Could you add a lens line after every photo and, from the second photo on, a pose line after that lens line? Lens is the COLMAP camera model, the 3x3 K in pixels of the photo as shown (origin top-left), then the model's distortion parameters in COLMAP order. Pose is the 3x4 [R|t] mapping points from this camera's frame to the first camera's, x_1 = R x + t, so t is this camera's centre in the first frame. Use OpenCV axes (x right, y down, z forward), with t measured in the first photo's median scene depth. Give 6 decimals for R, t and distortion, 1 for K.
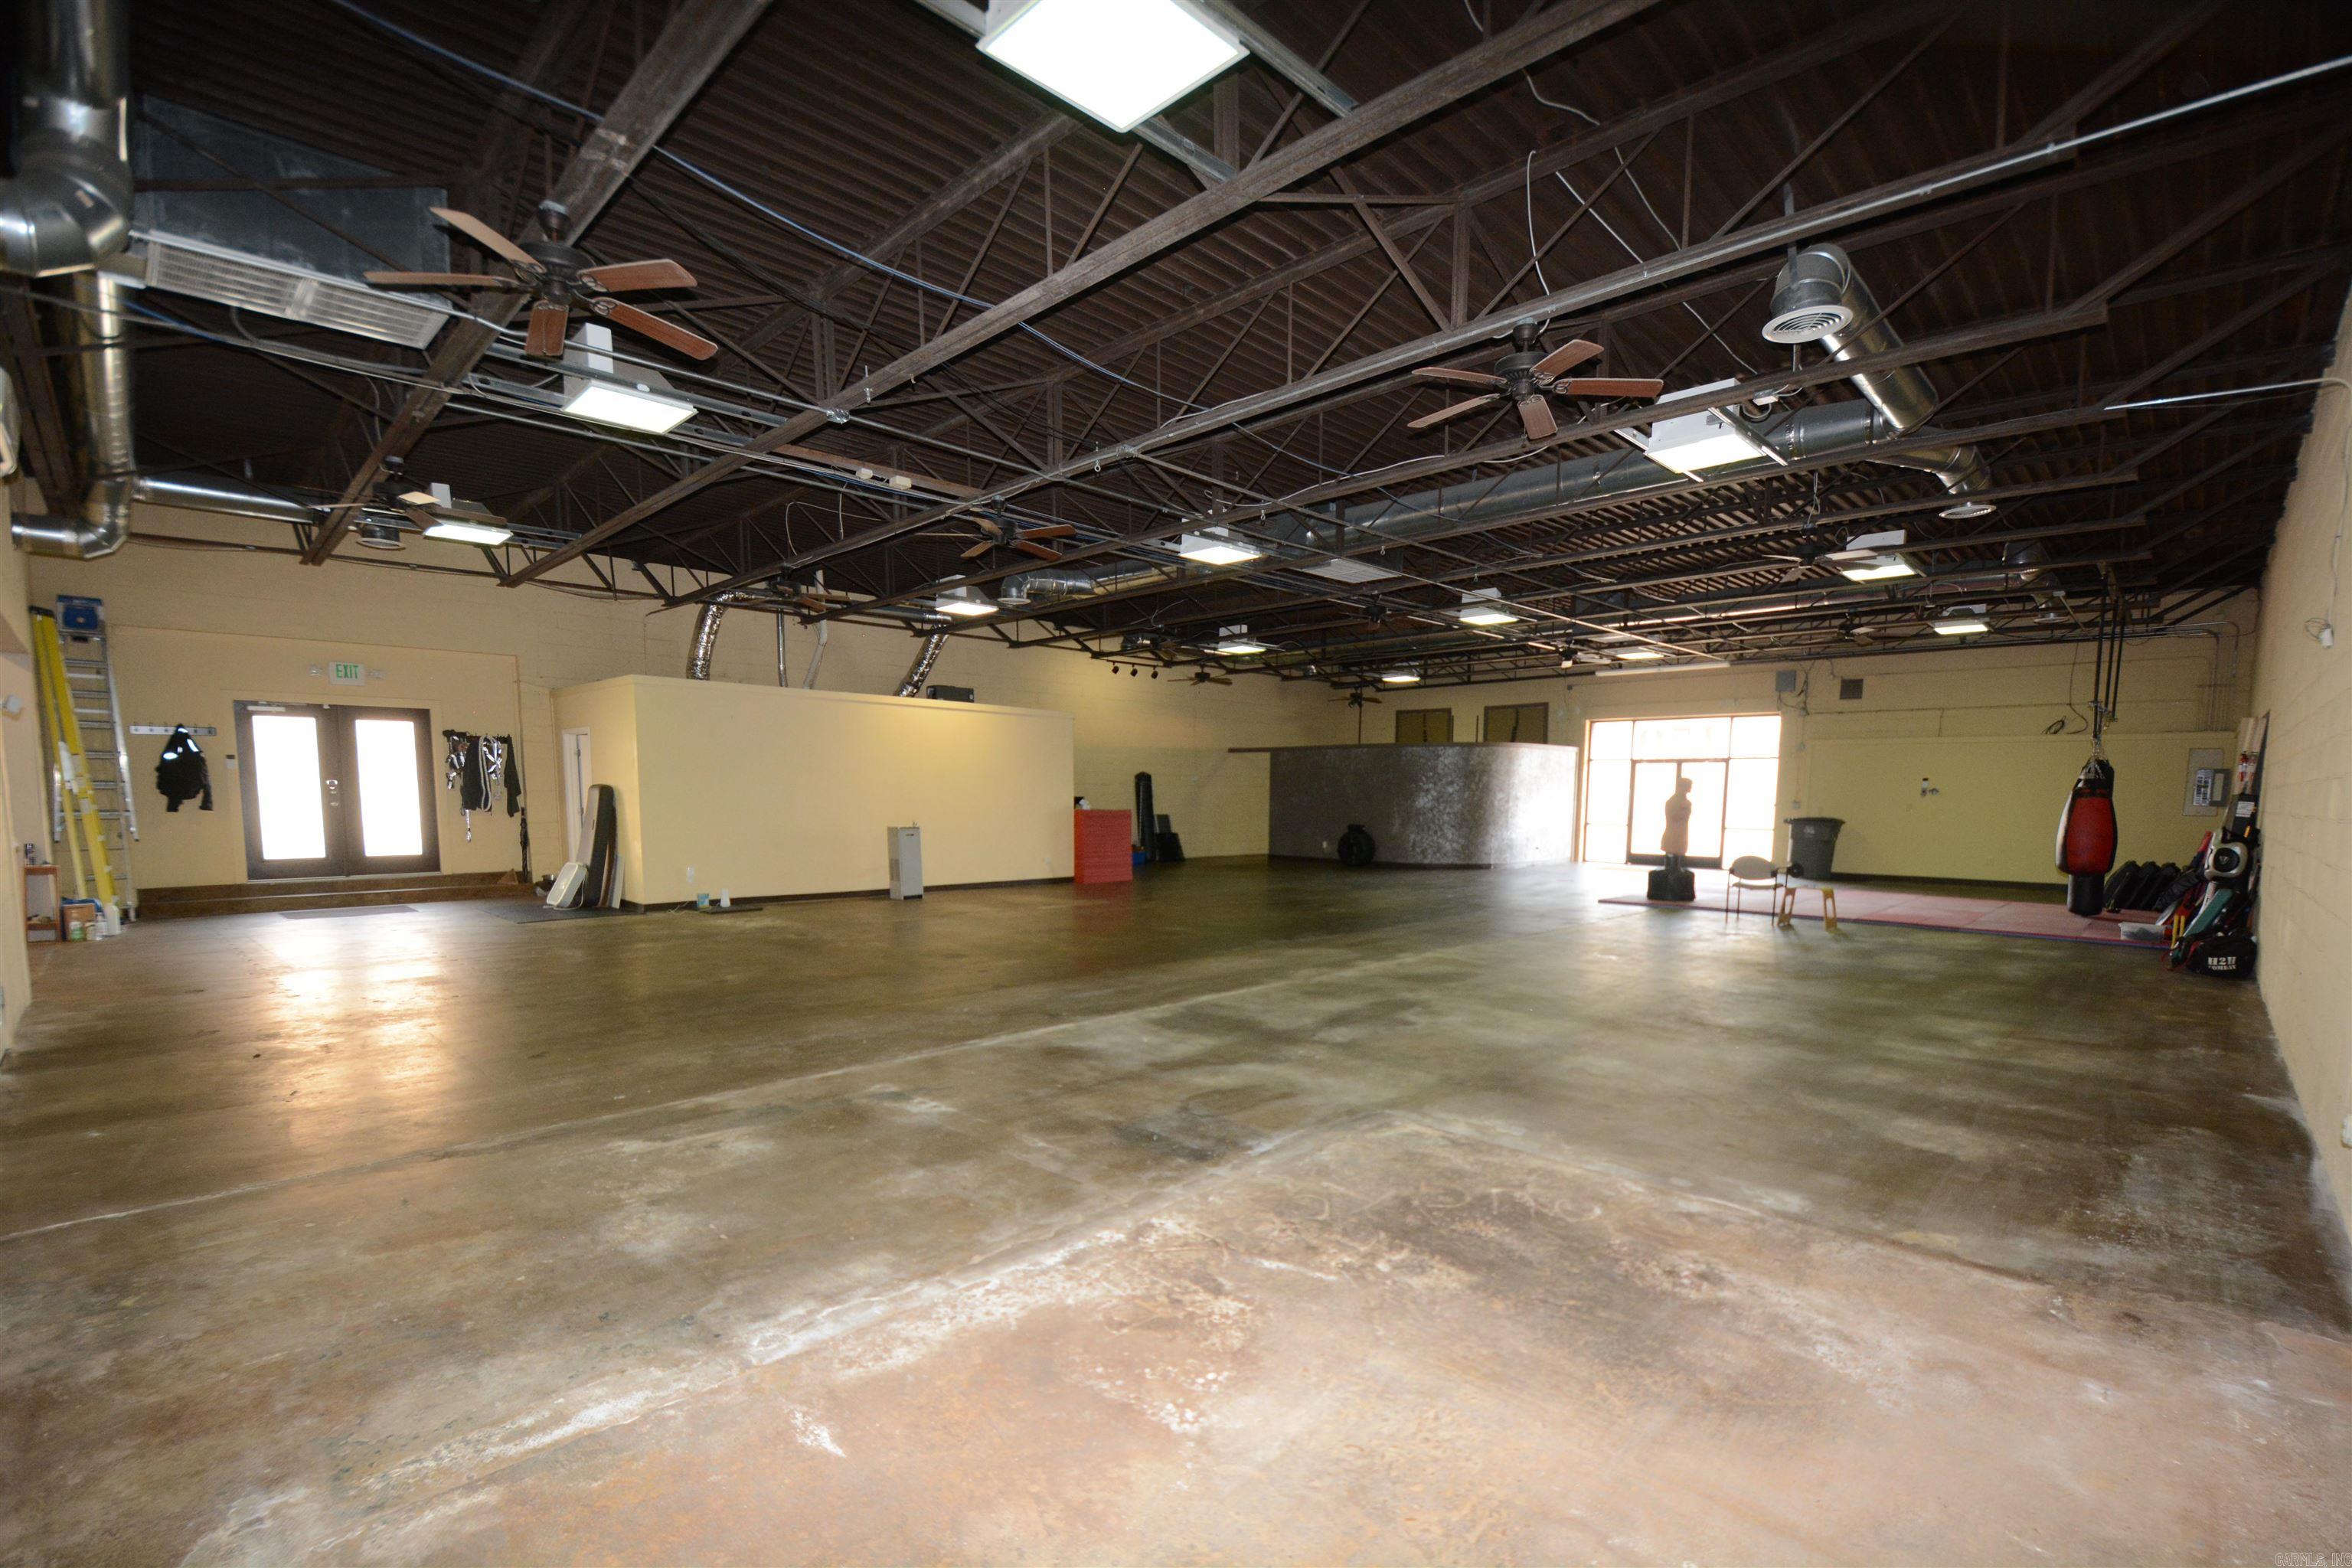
lens RADIAL K [[1058.7, 0, 1176.0], [0, 1058.7, 784.0], [0, 0, 1]] dist [-0.000032, -0.000042]
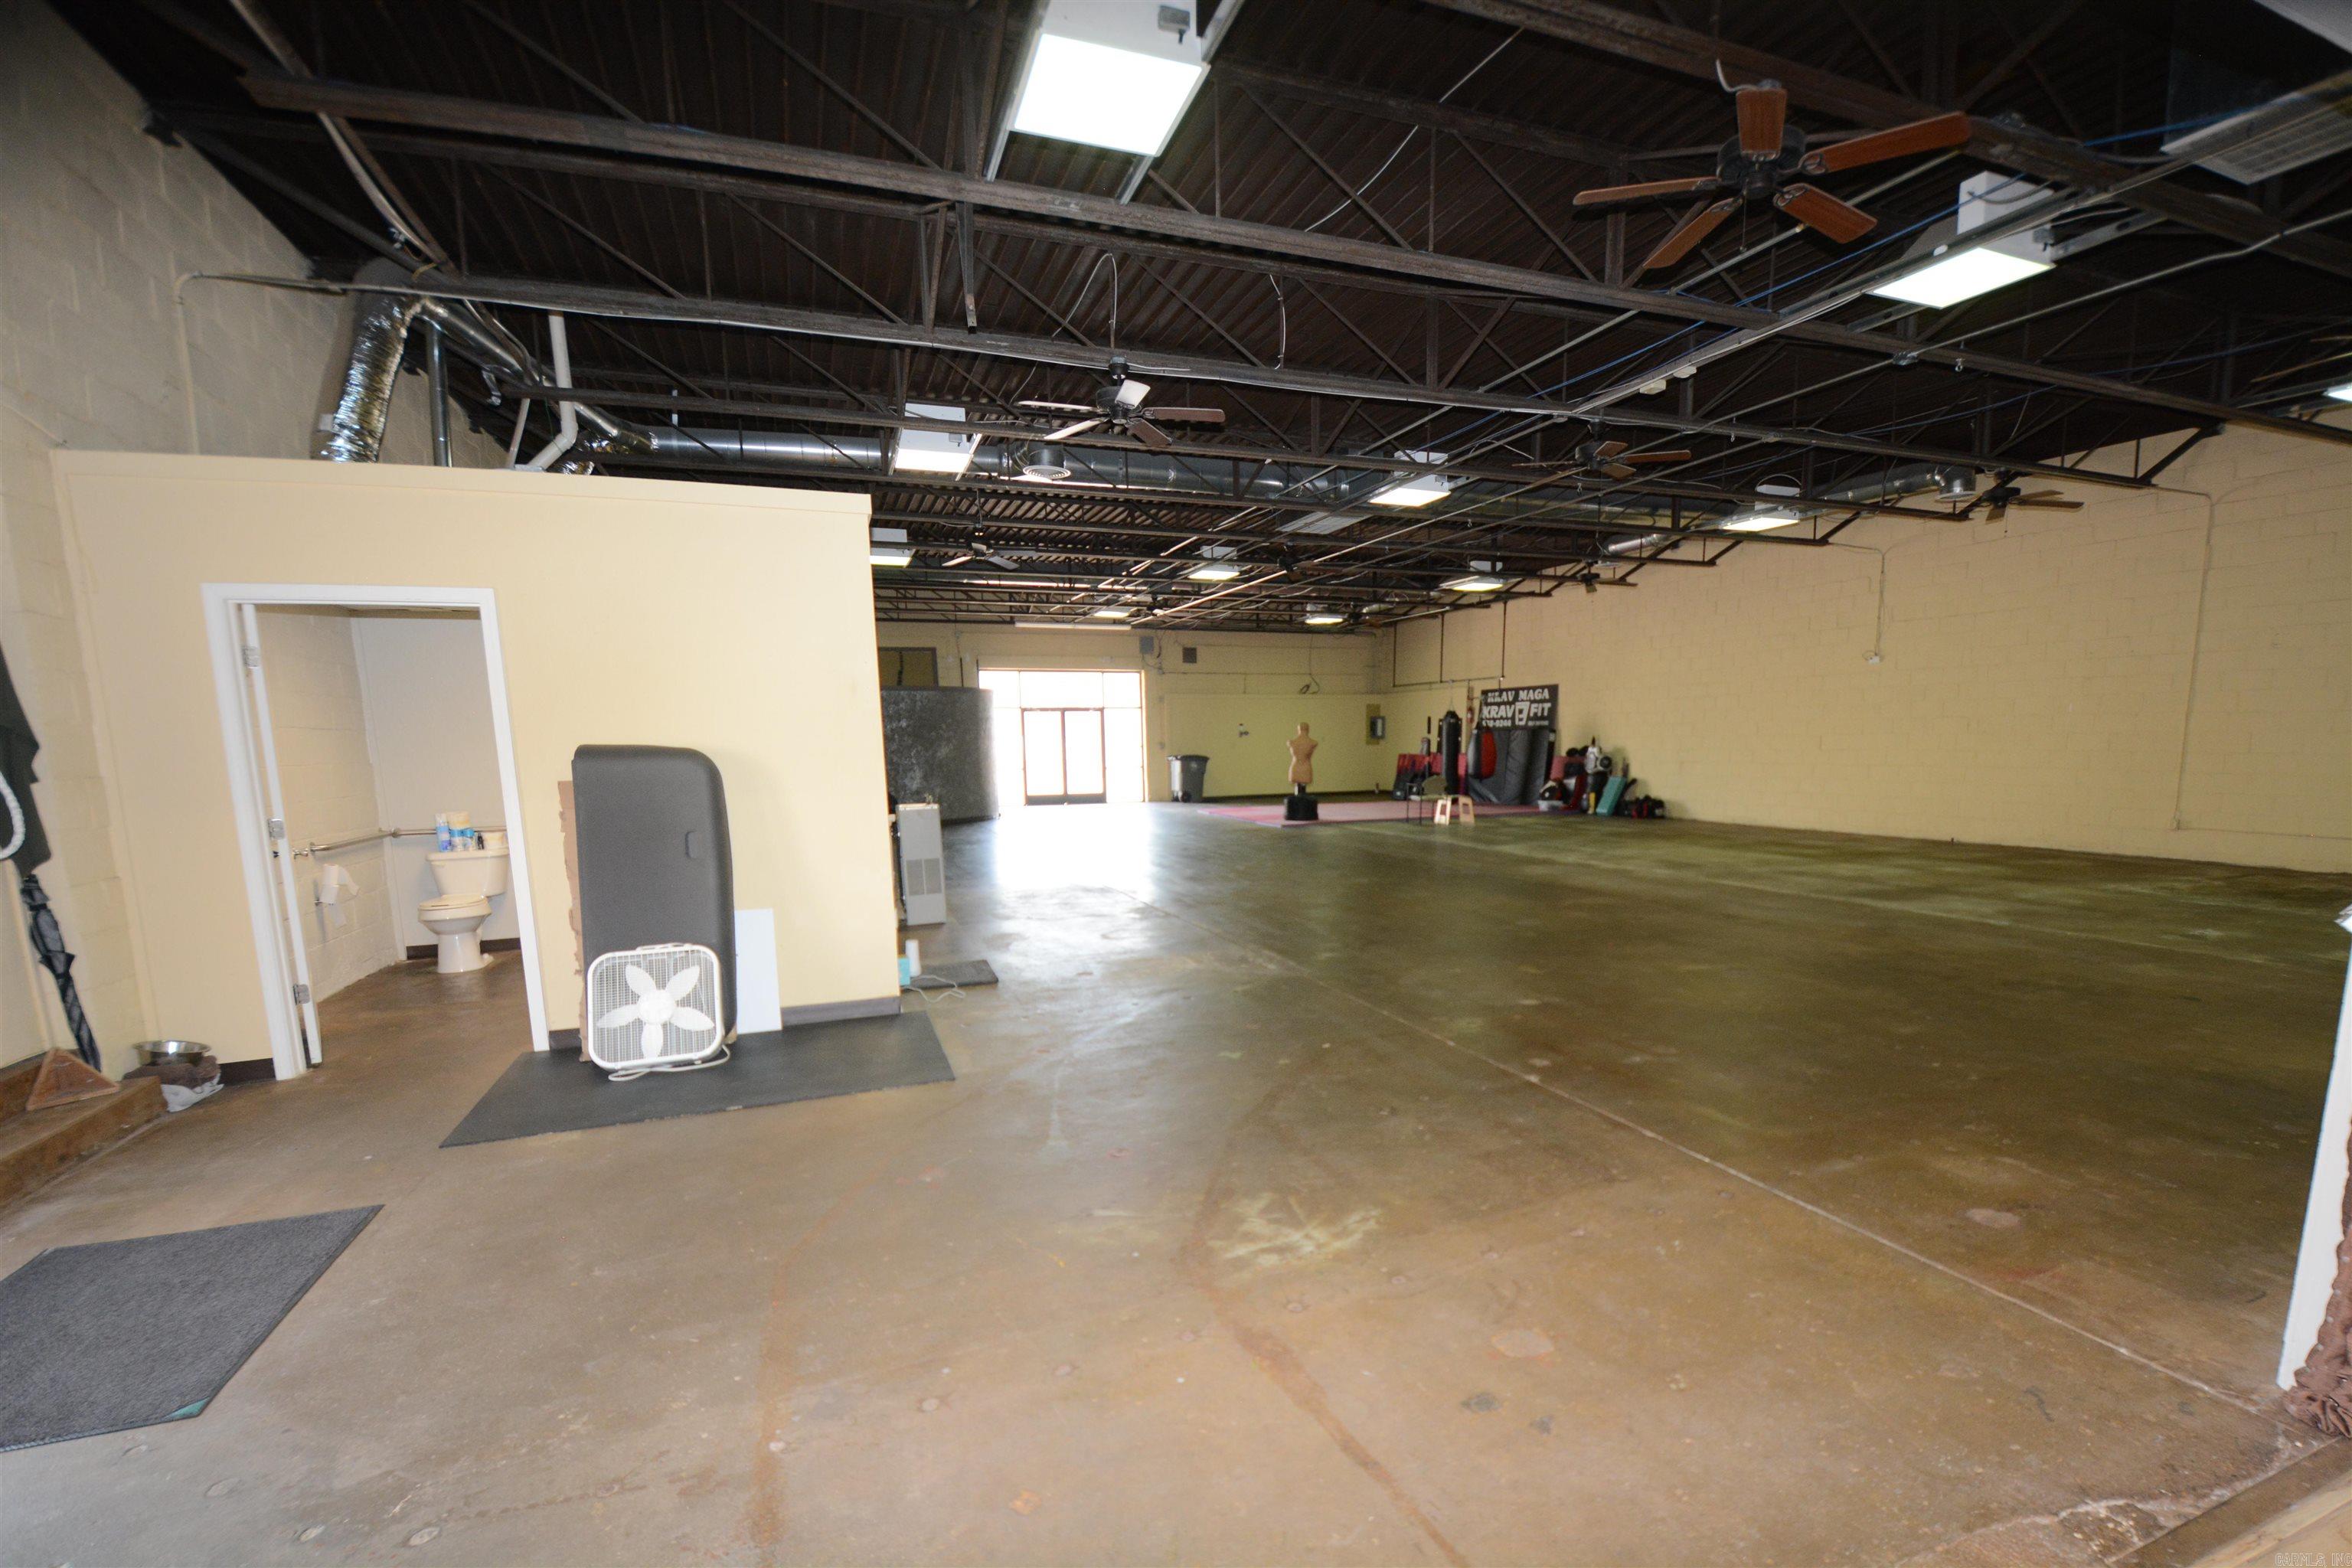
lens RADIAL K [[1058.7, 0, 1176.0], [0, 1058.7, 784.0], [0, 0, 1]] dist [-0.000032, -0.000042]
pose [[0.437324, -0.048344, 0.898004, -0.521826], [0.008628, 0.998734, 0.049565, 0.002690], [-0.899263, -0.013928, 0.437187, 0.438495]]
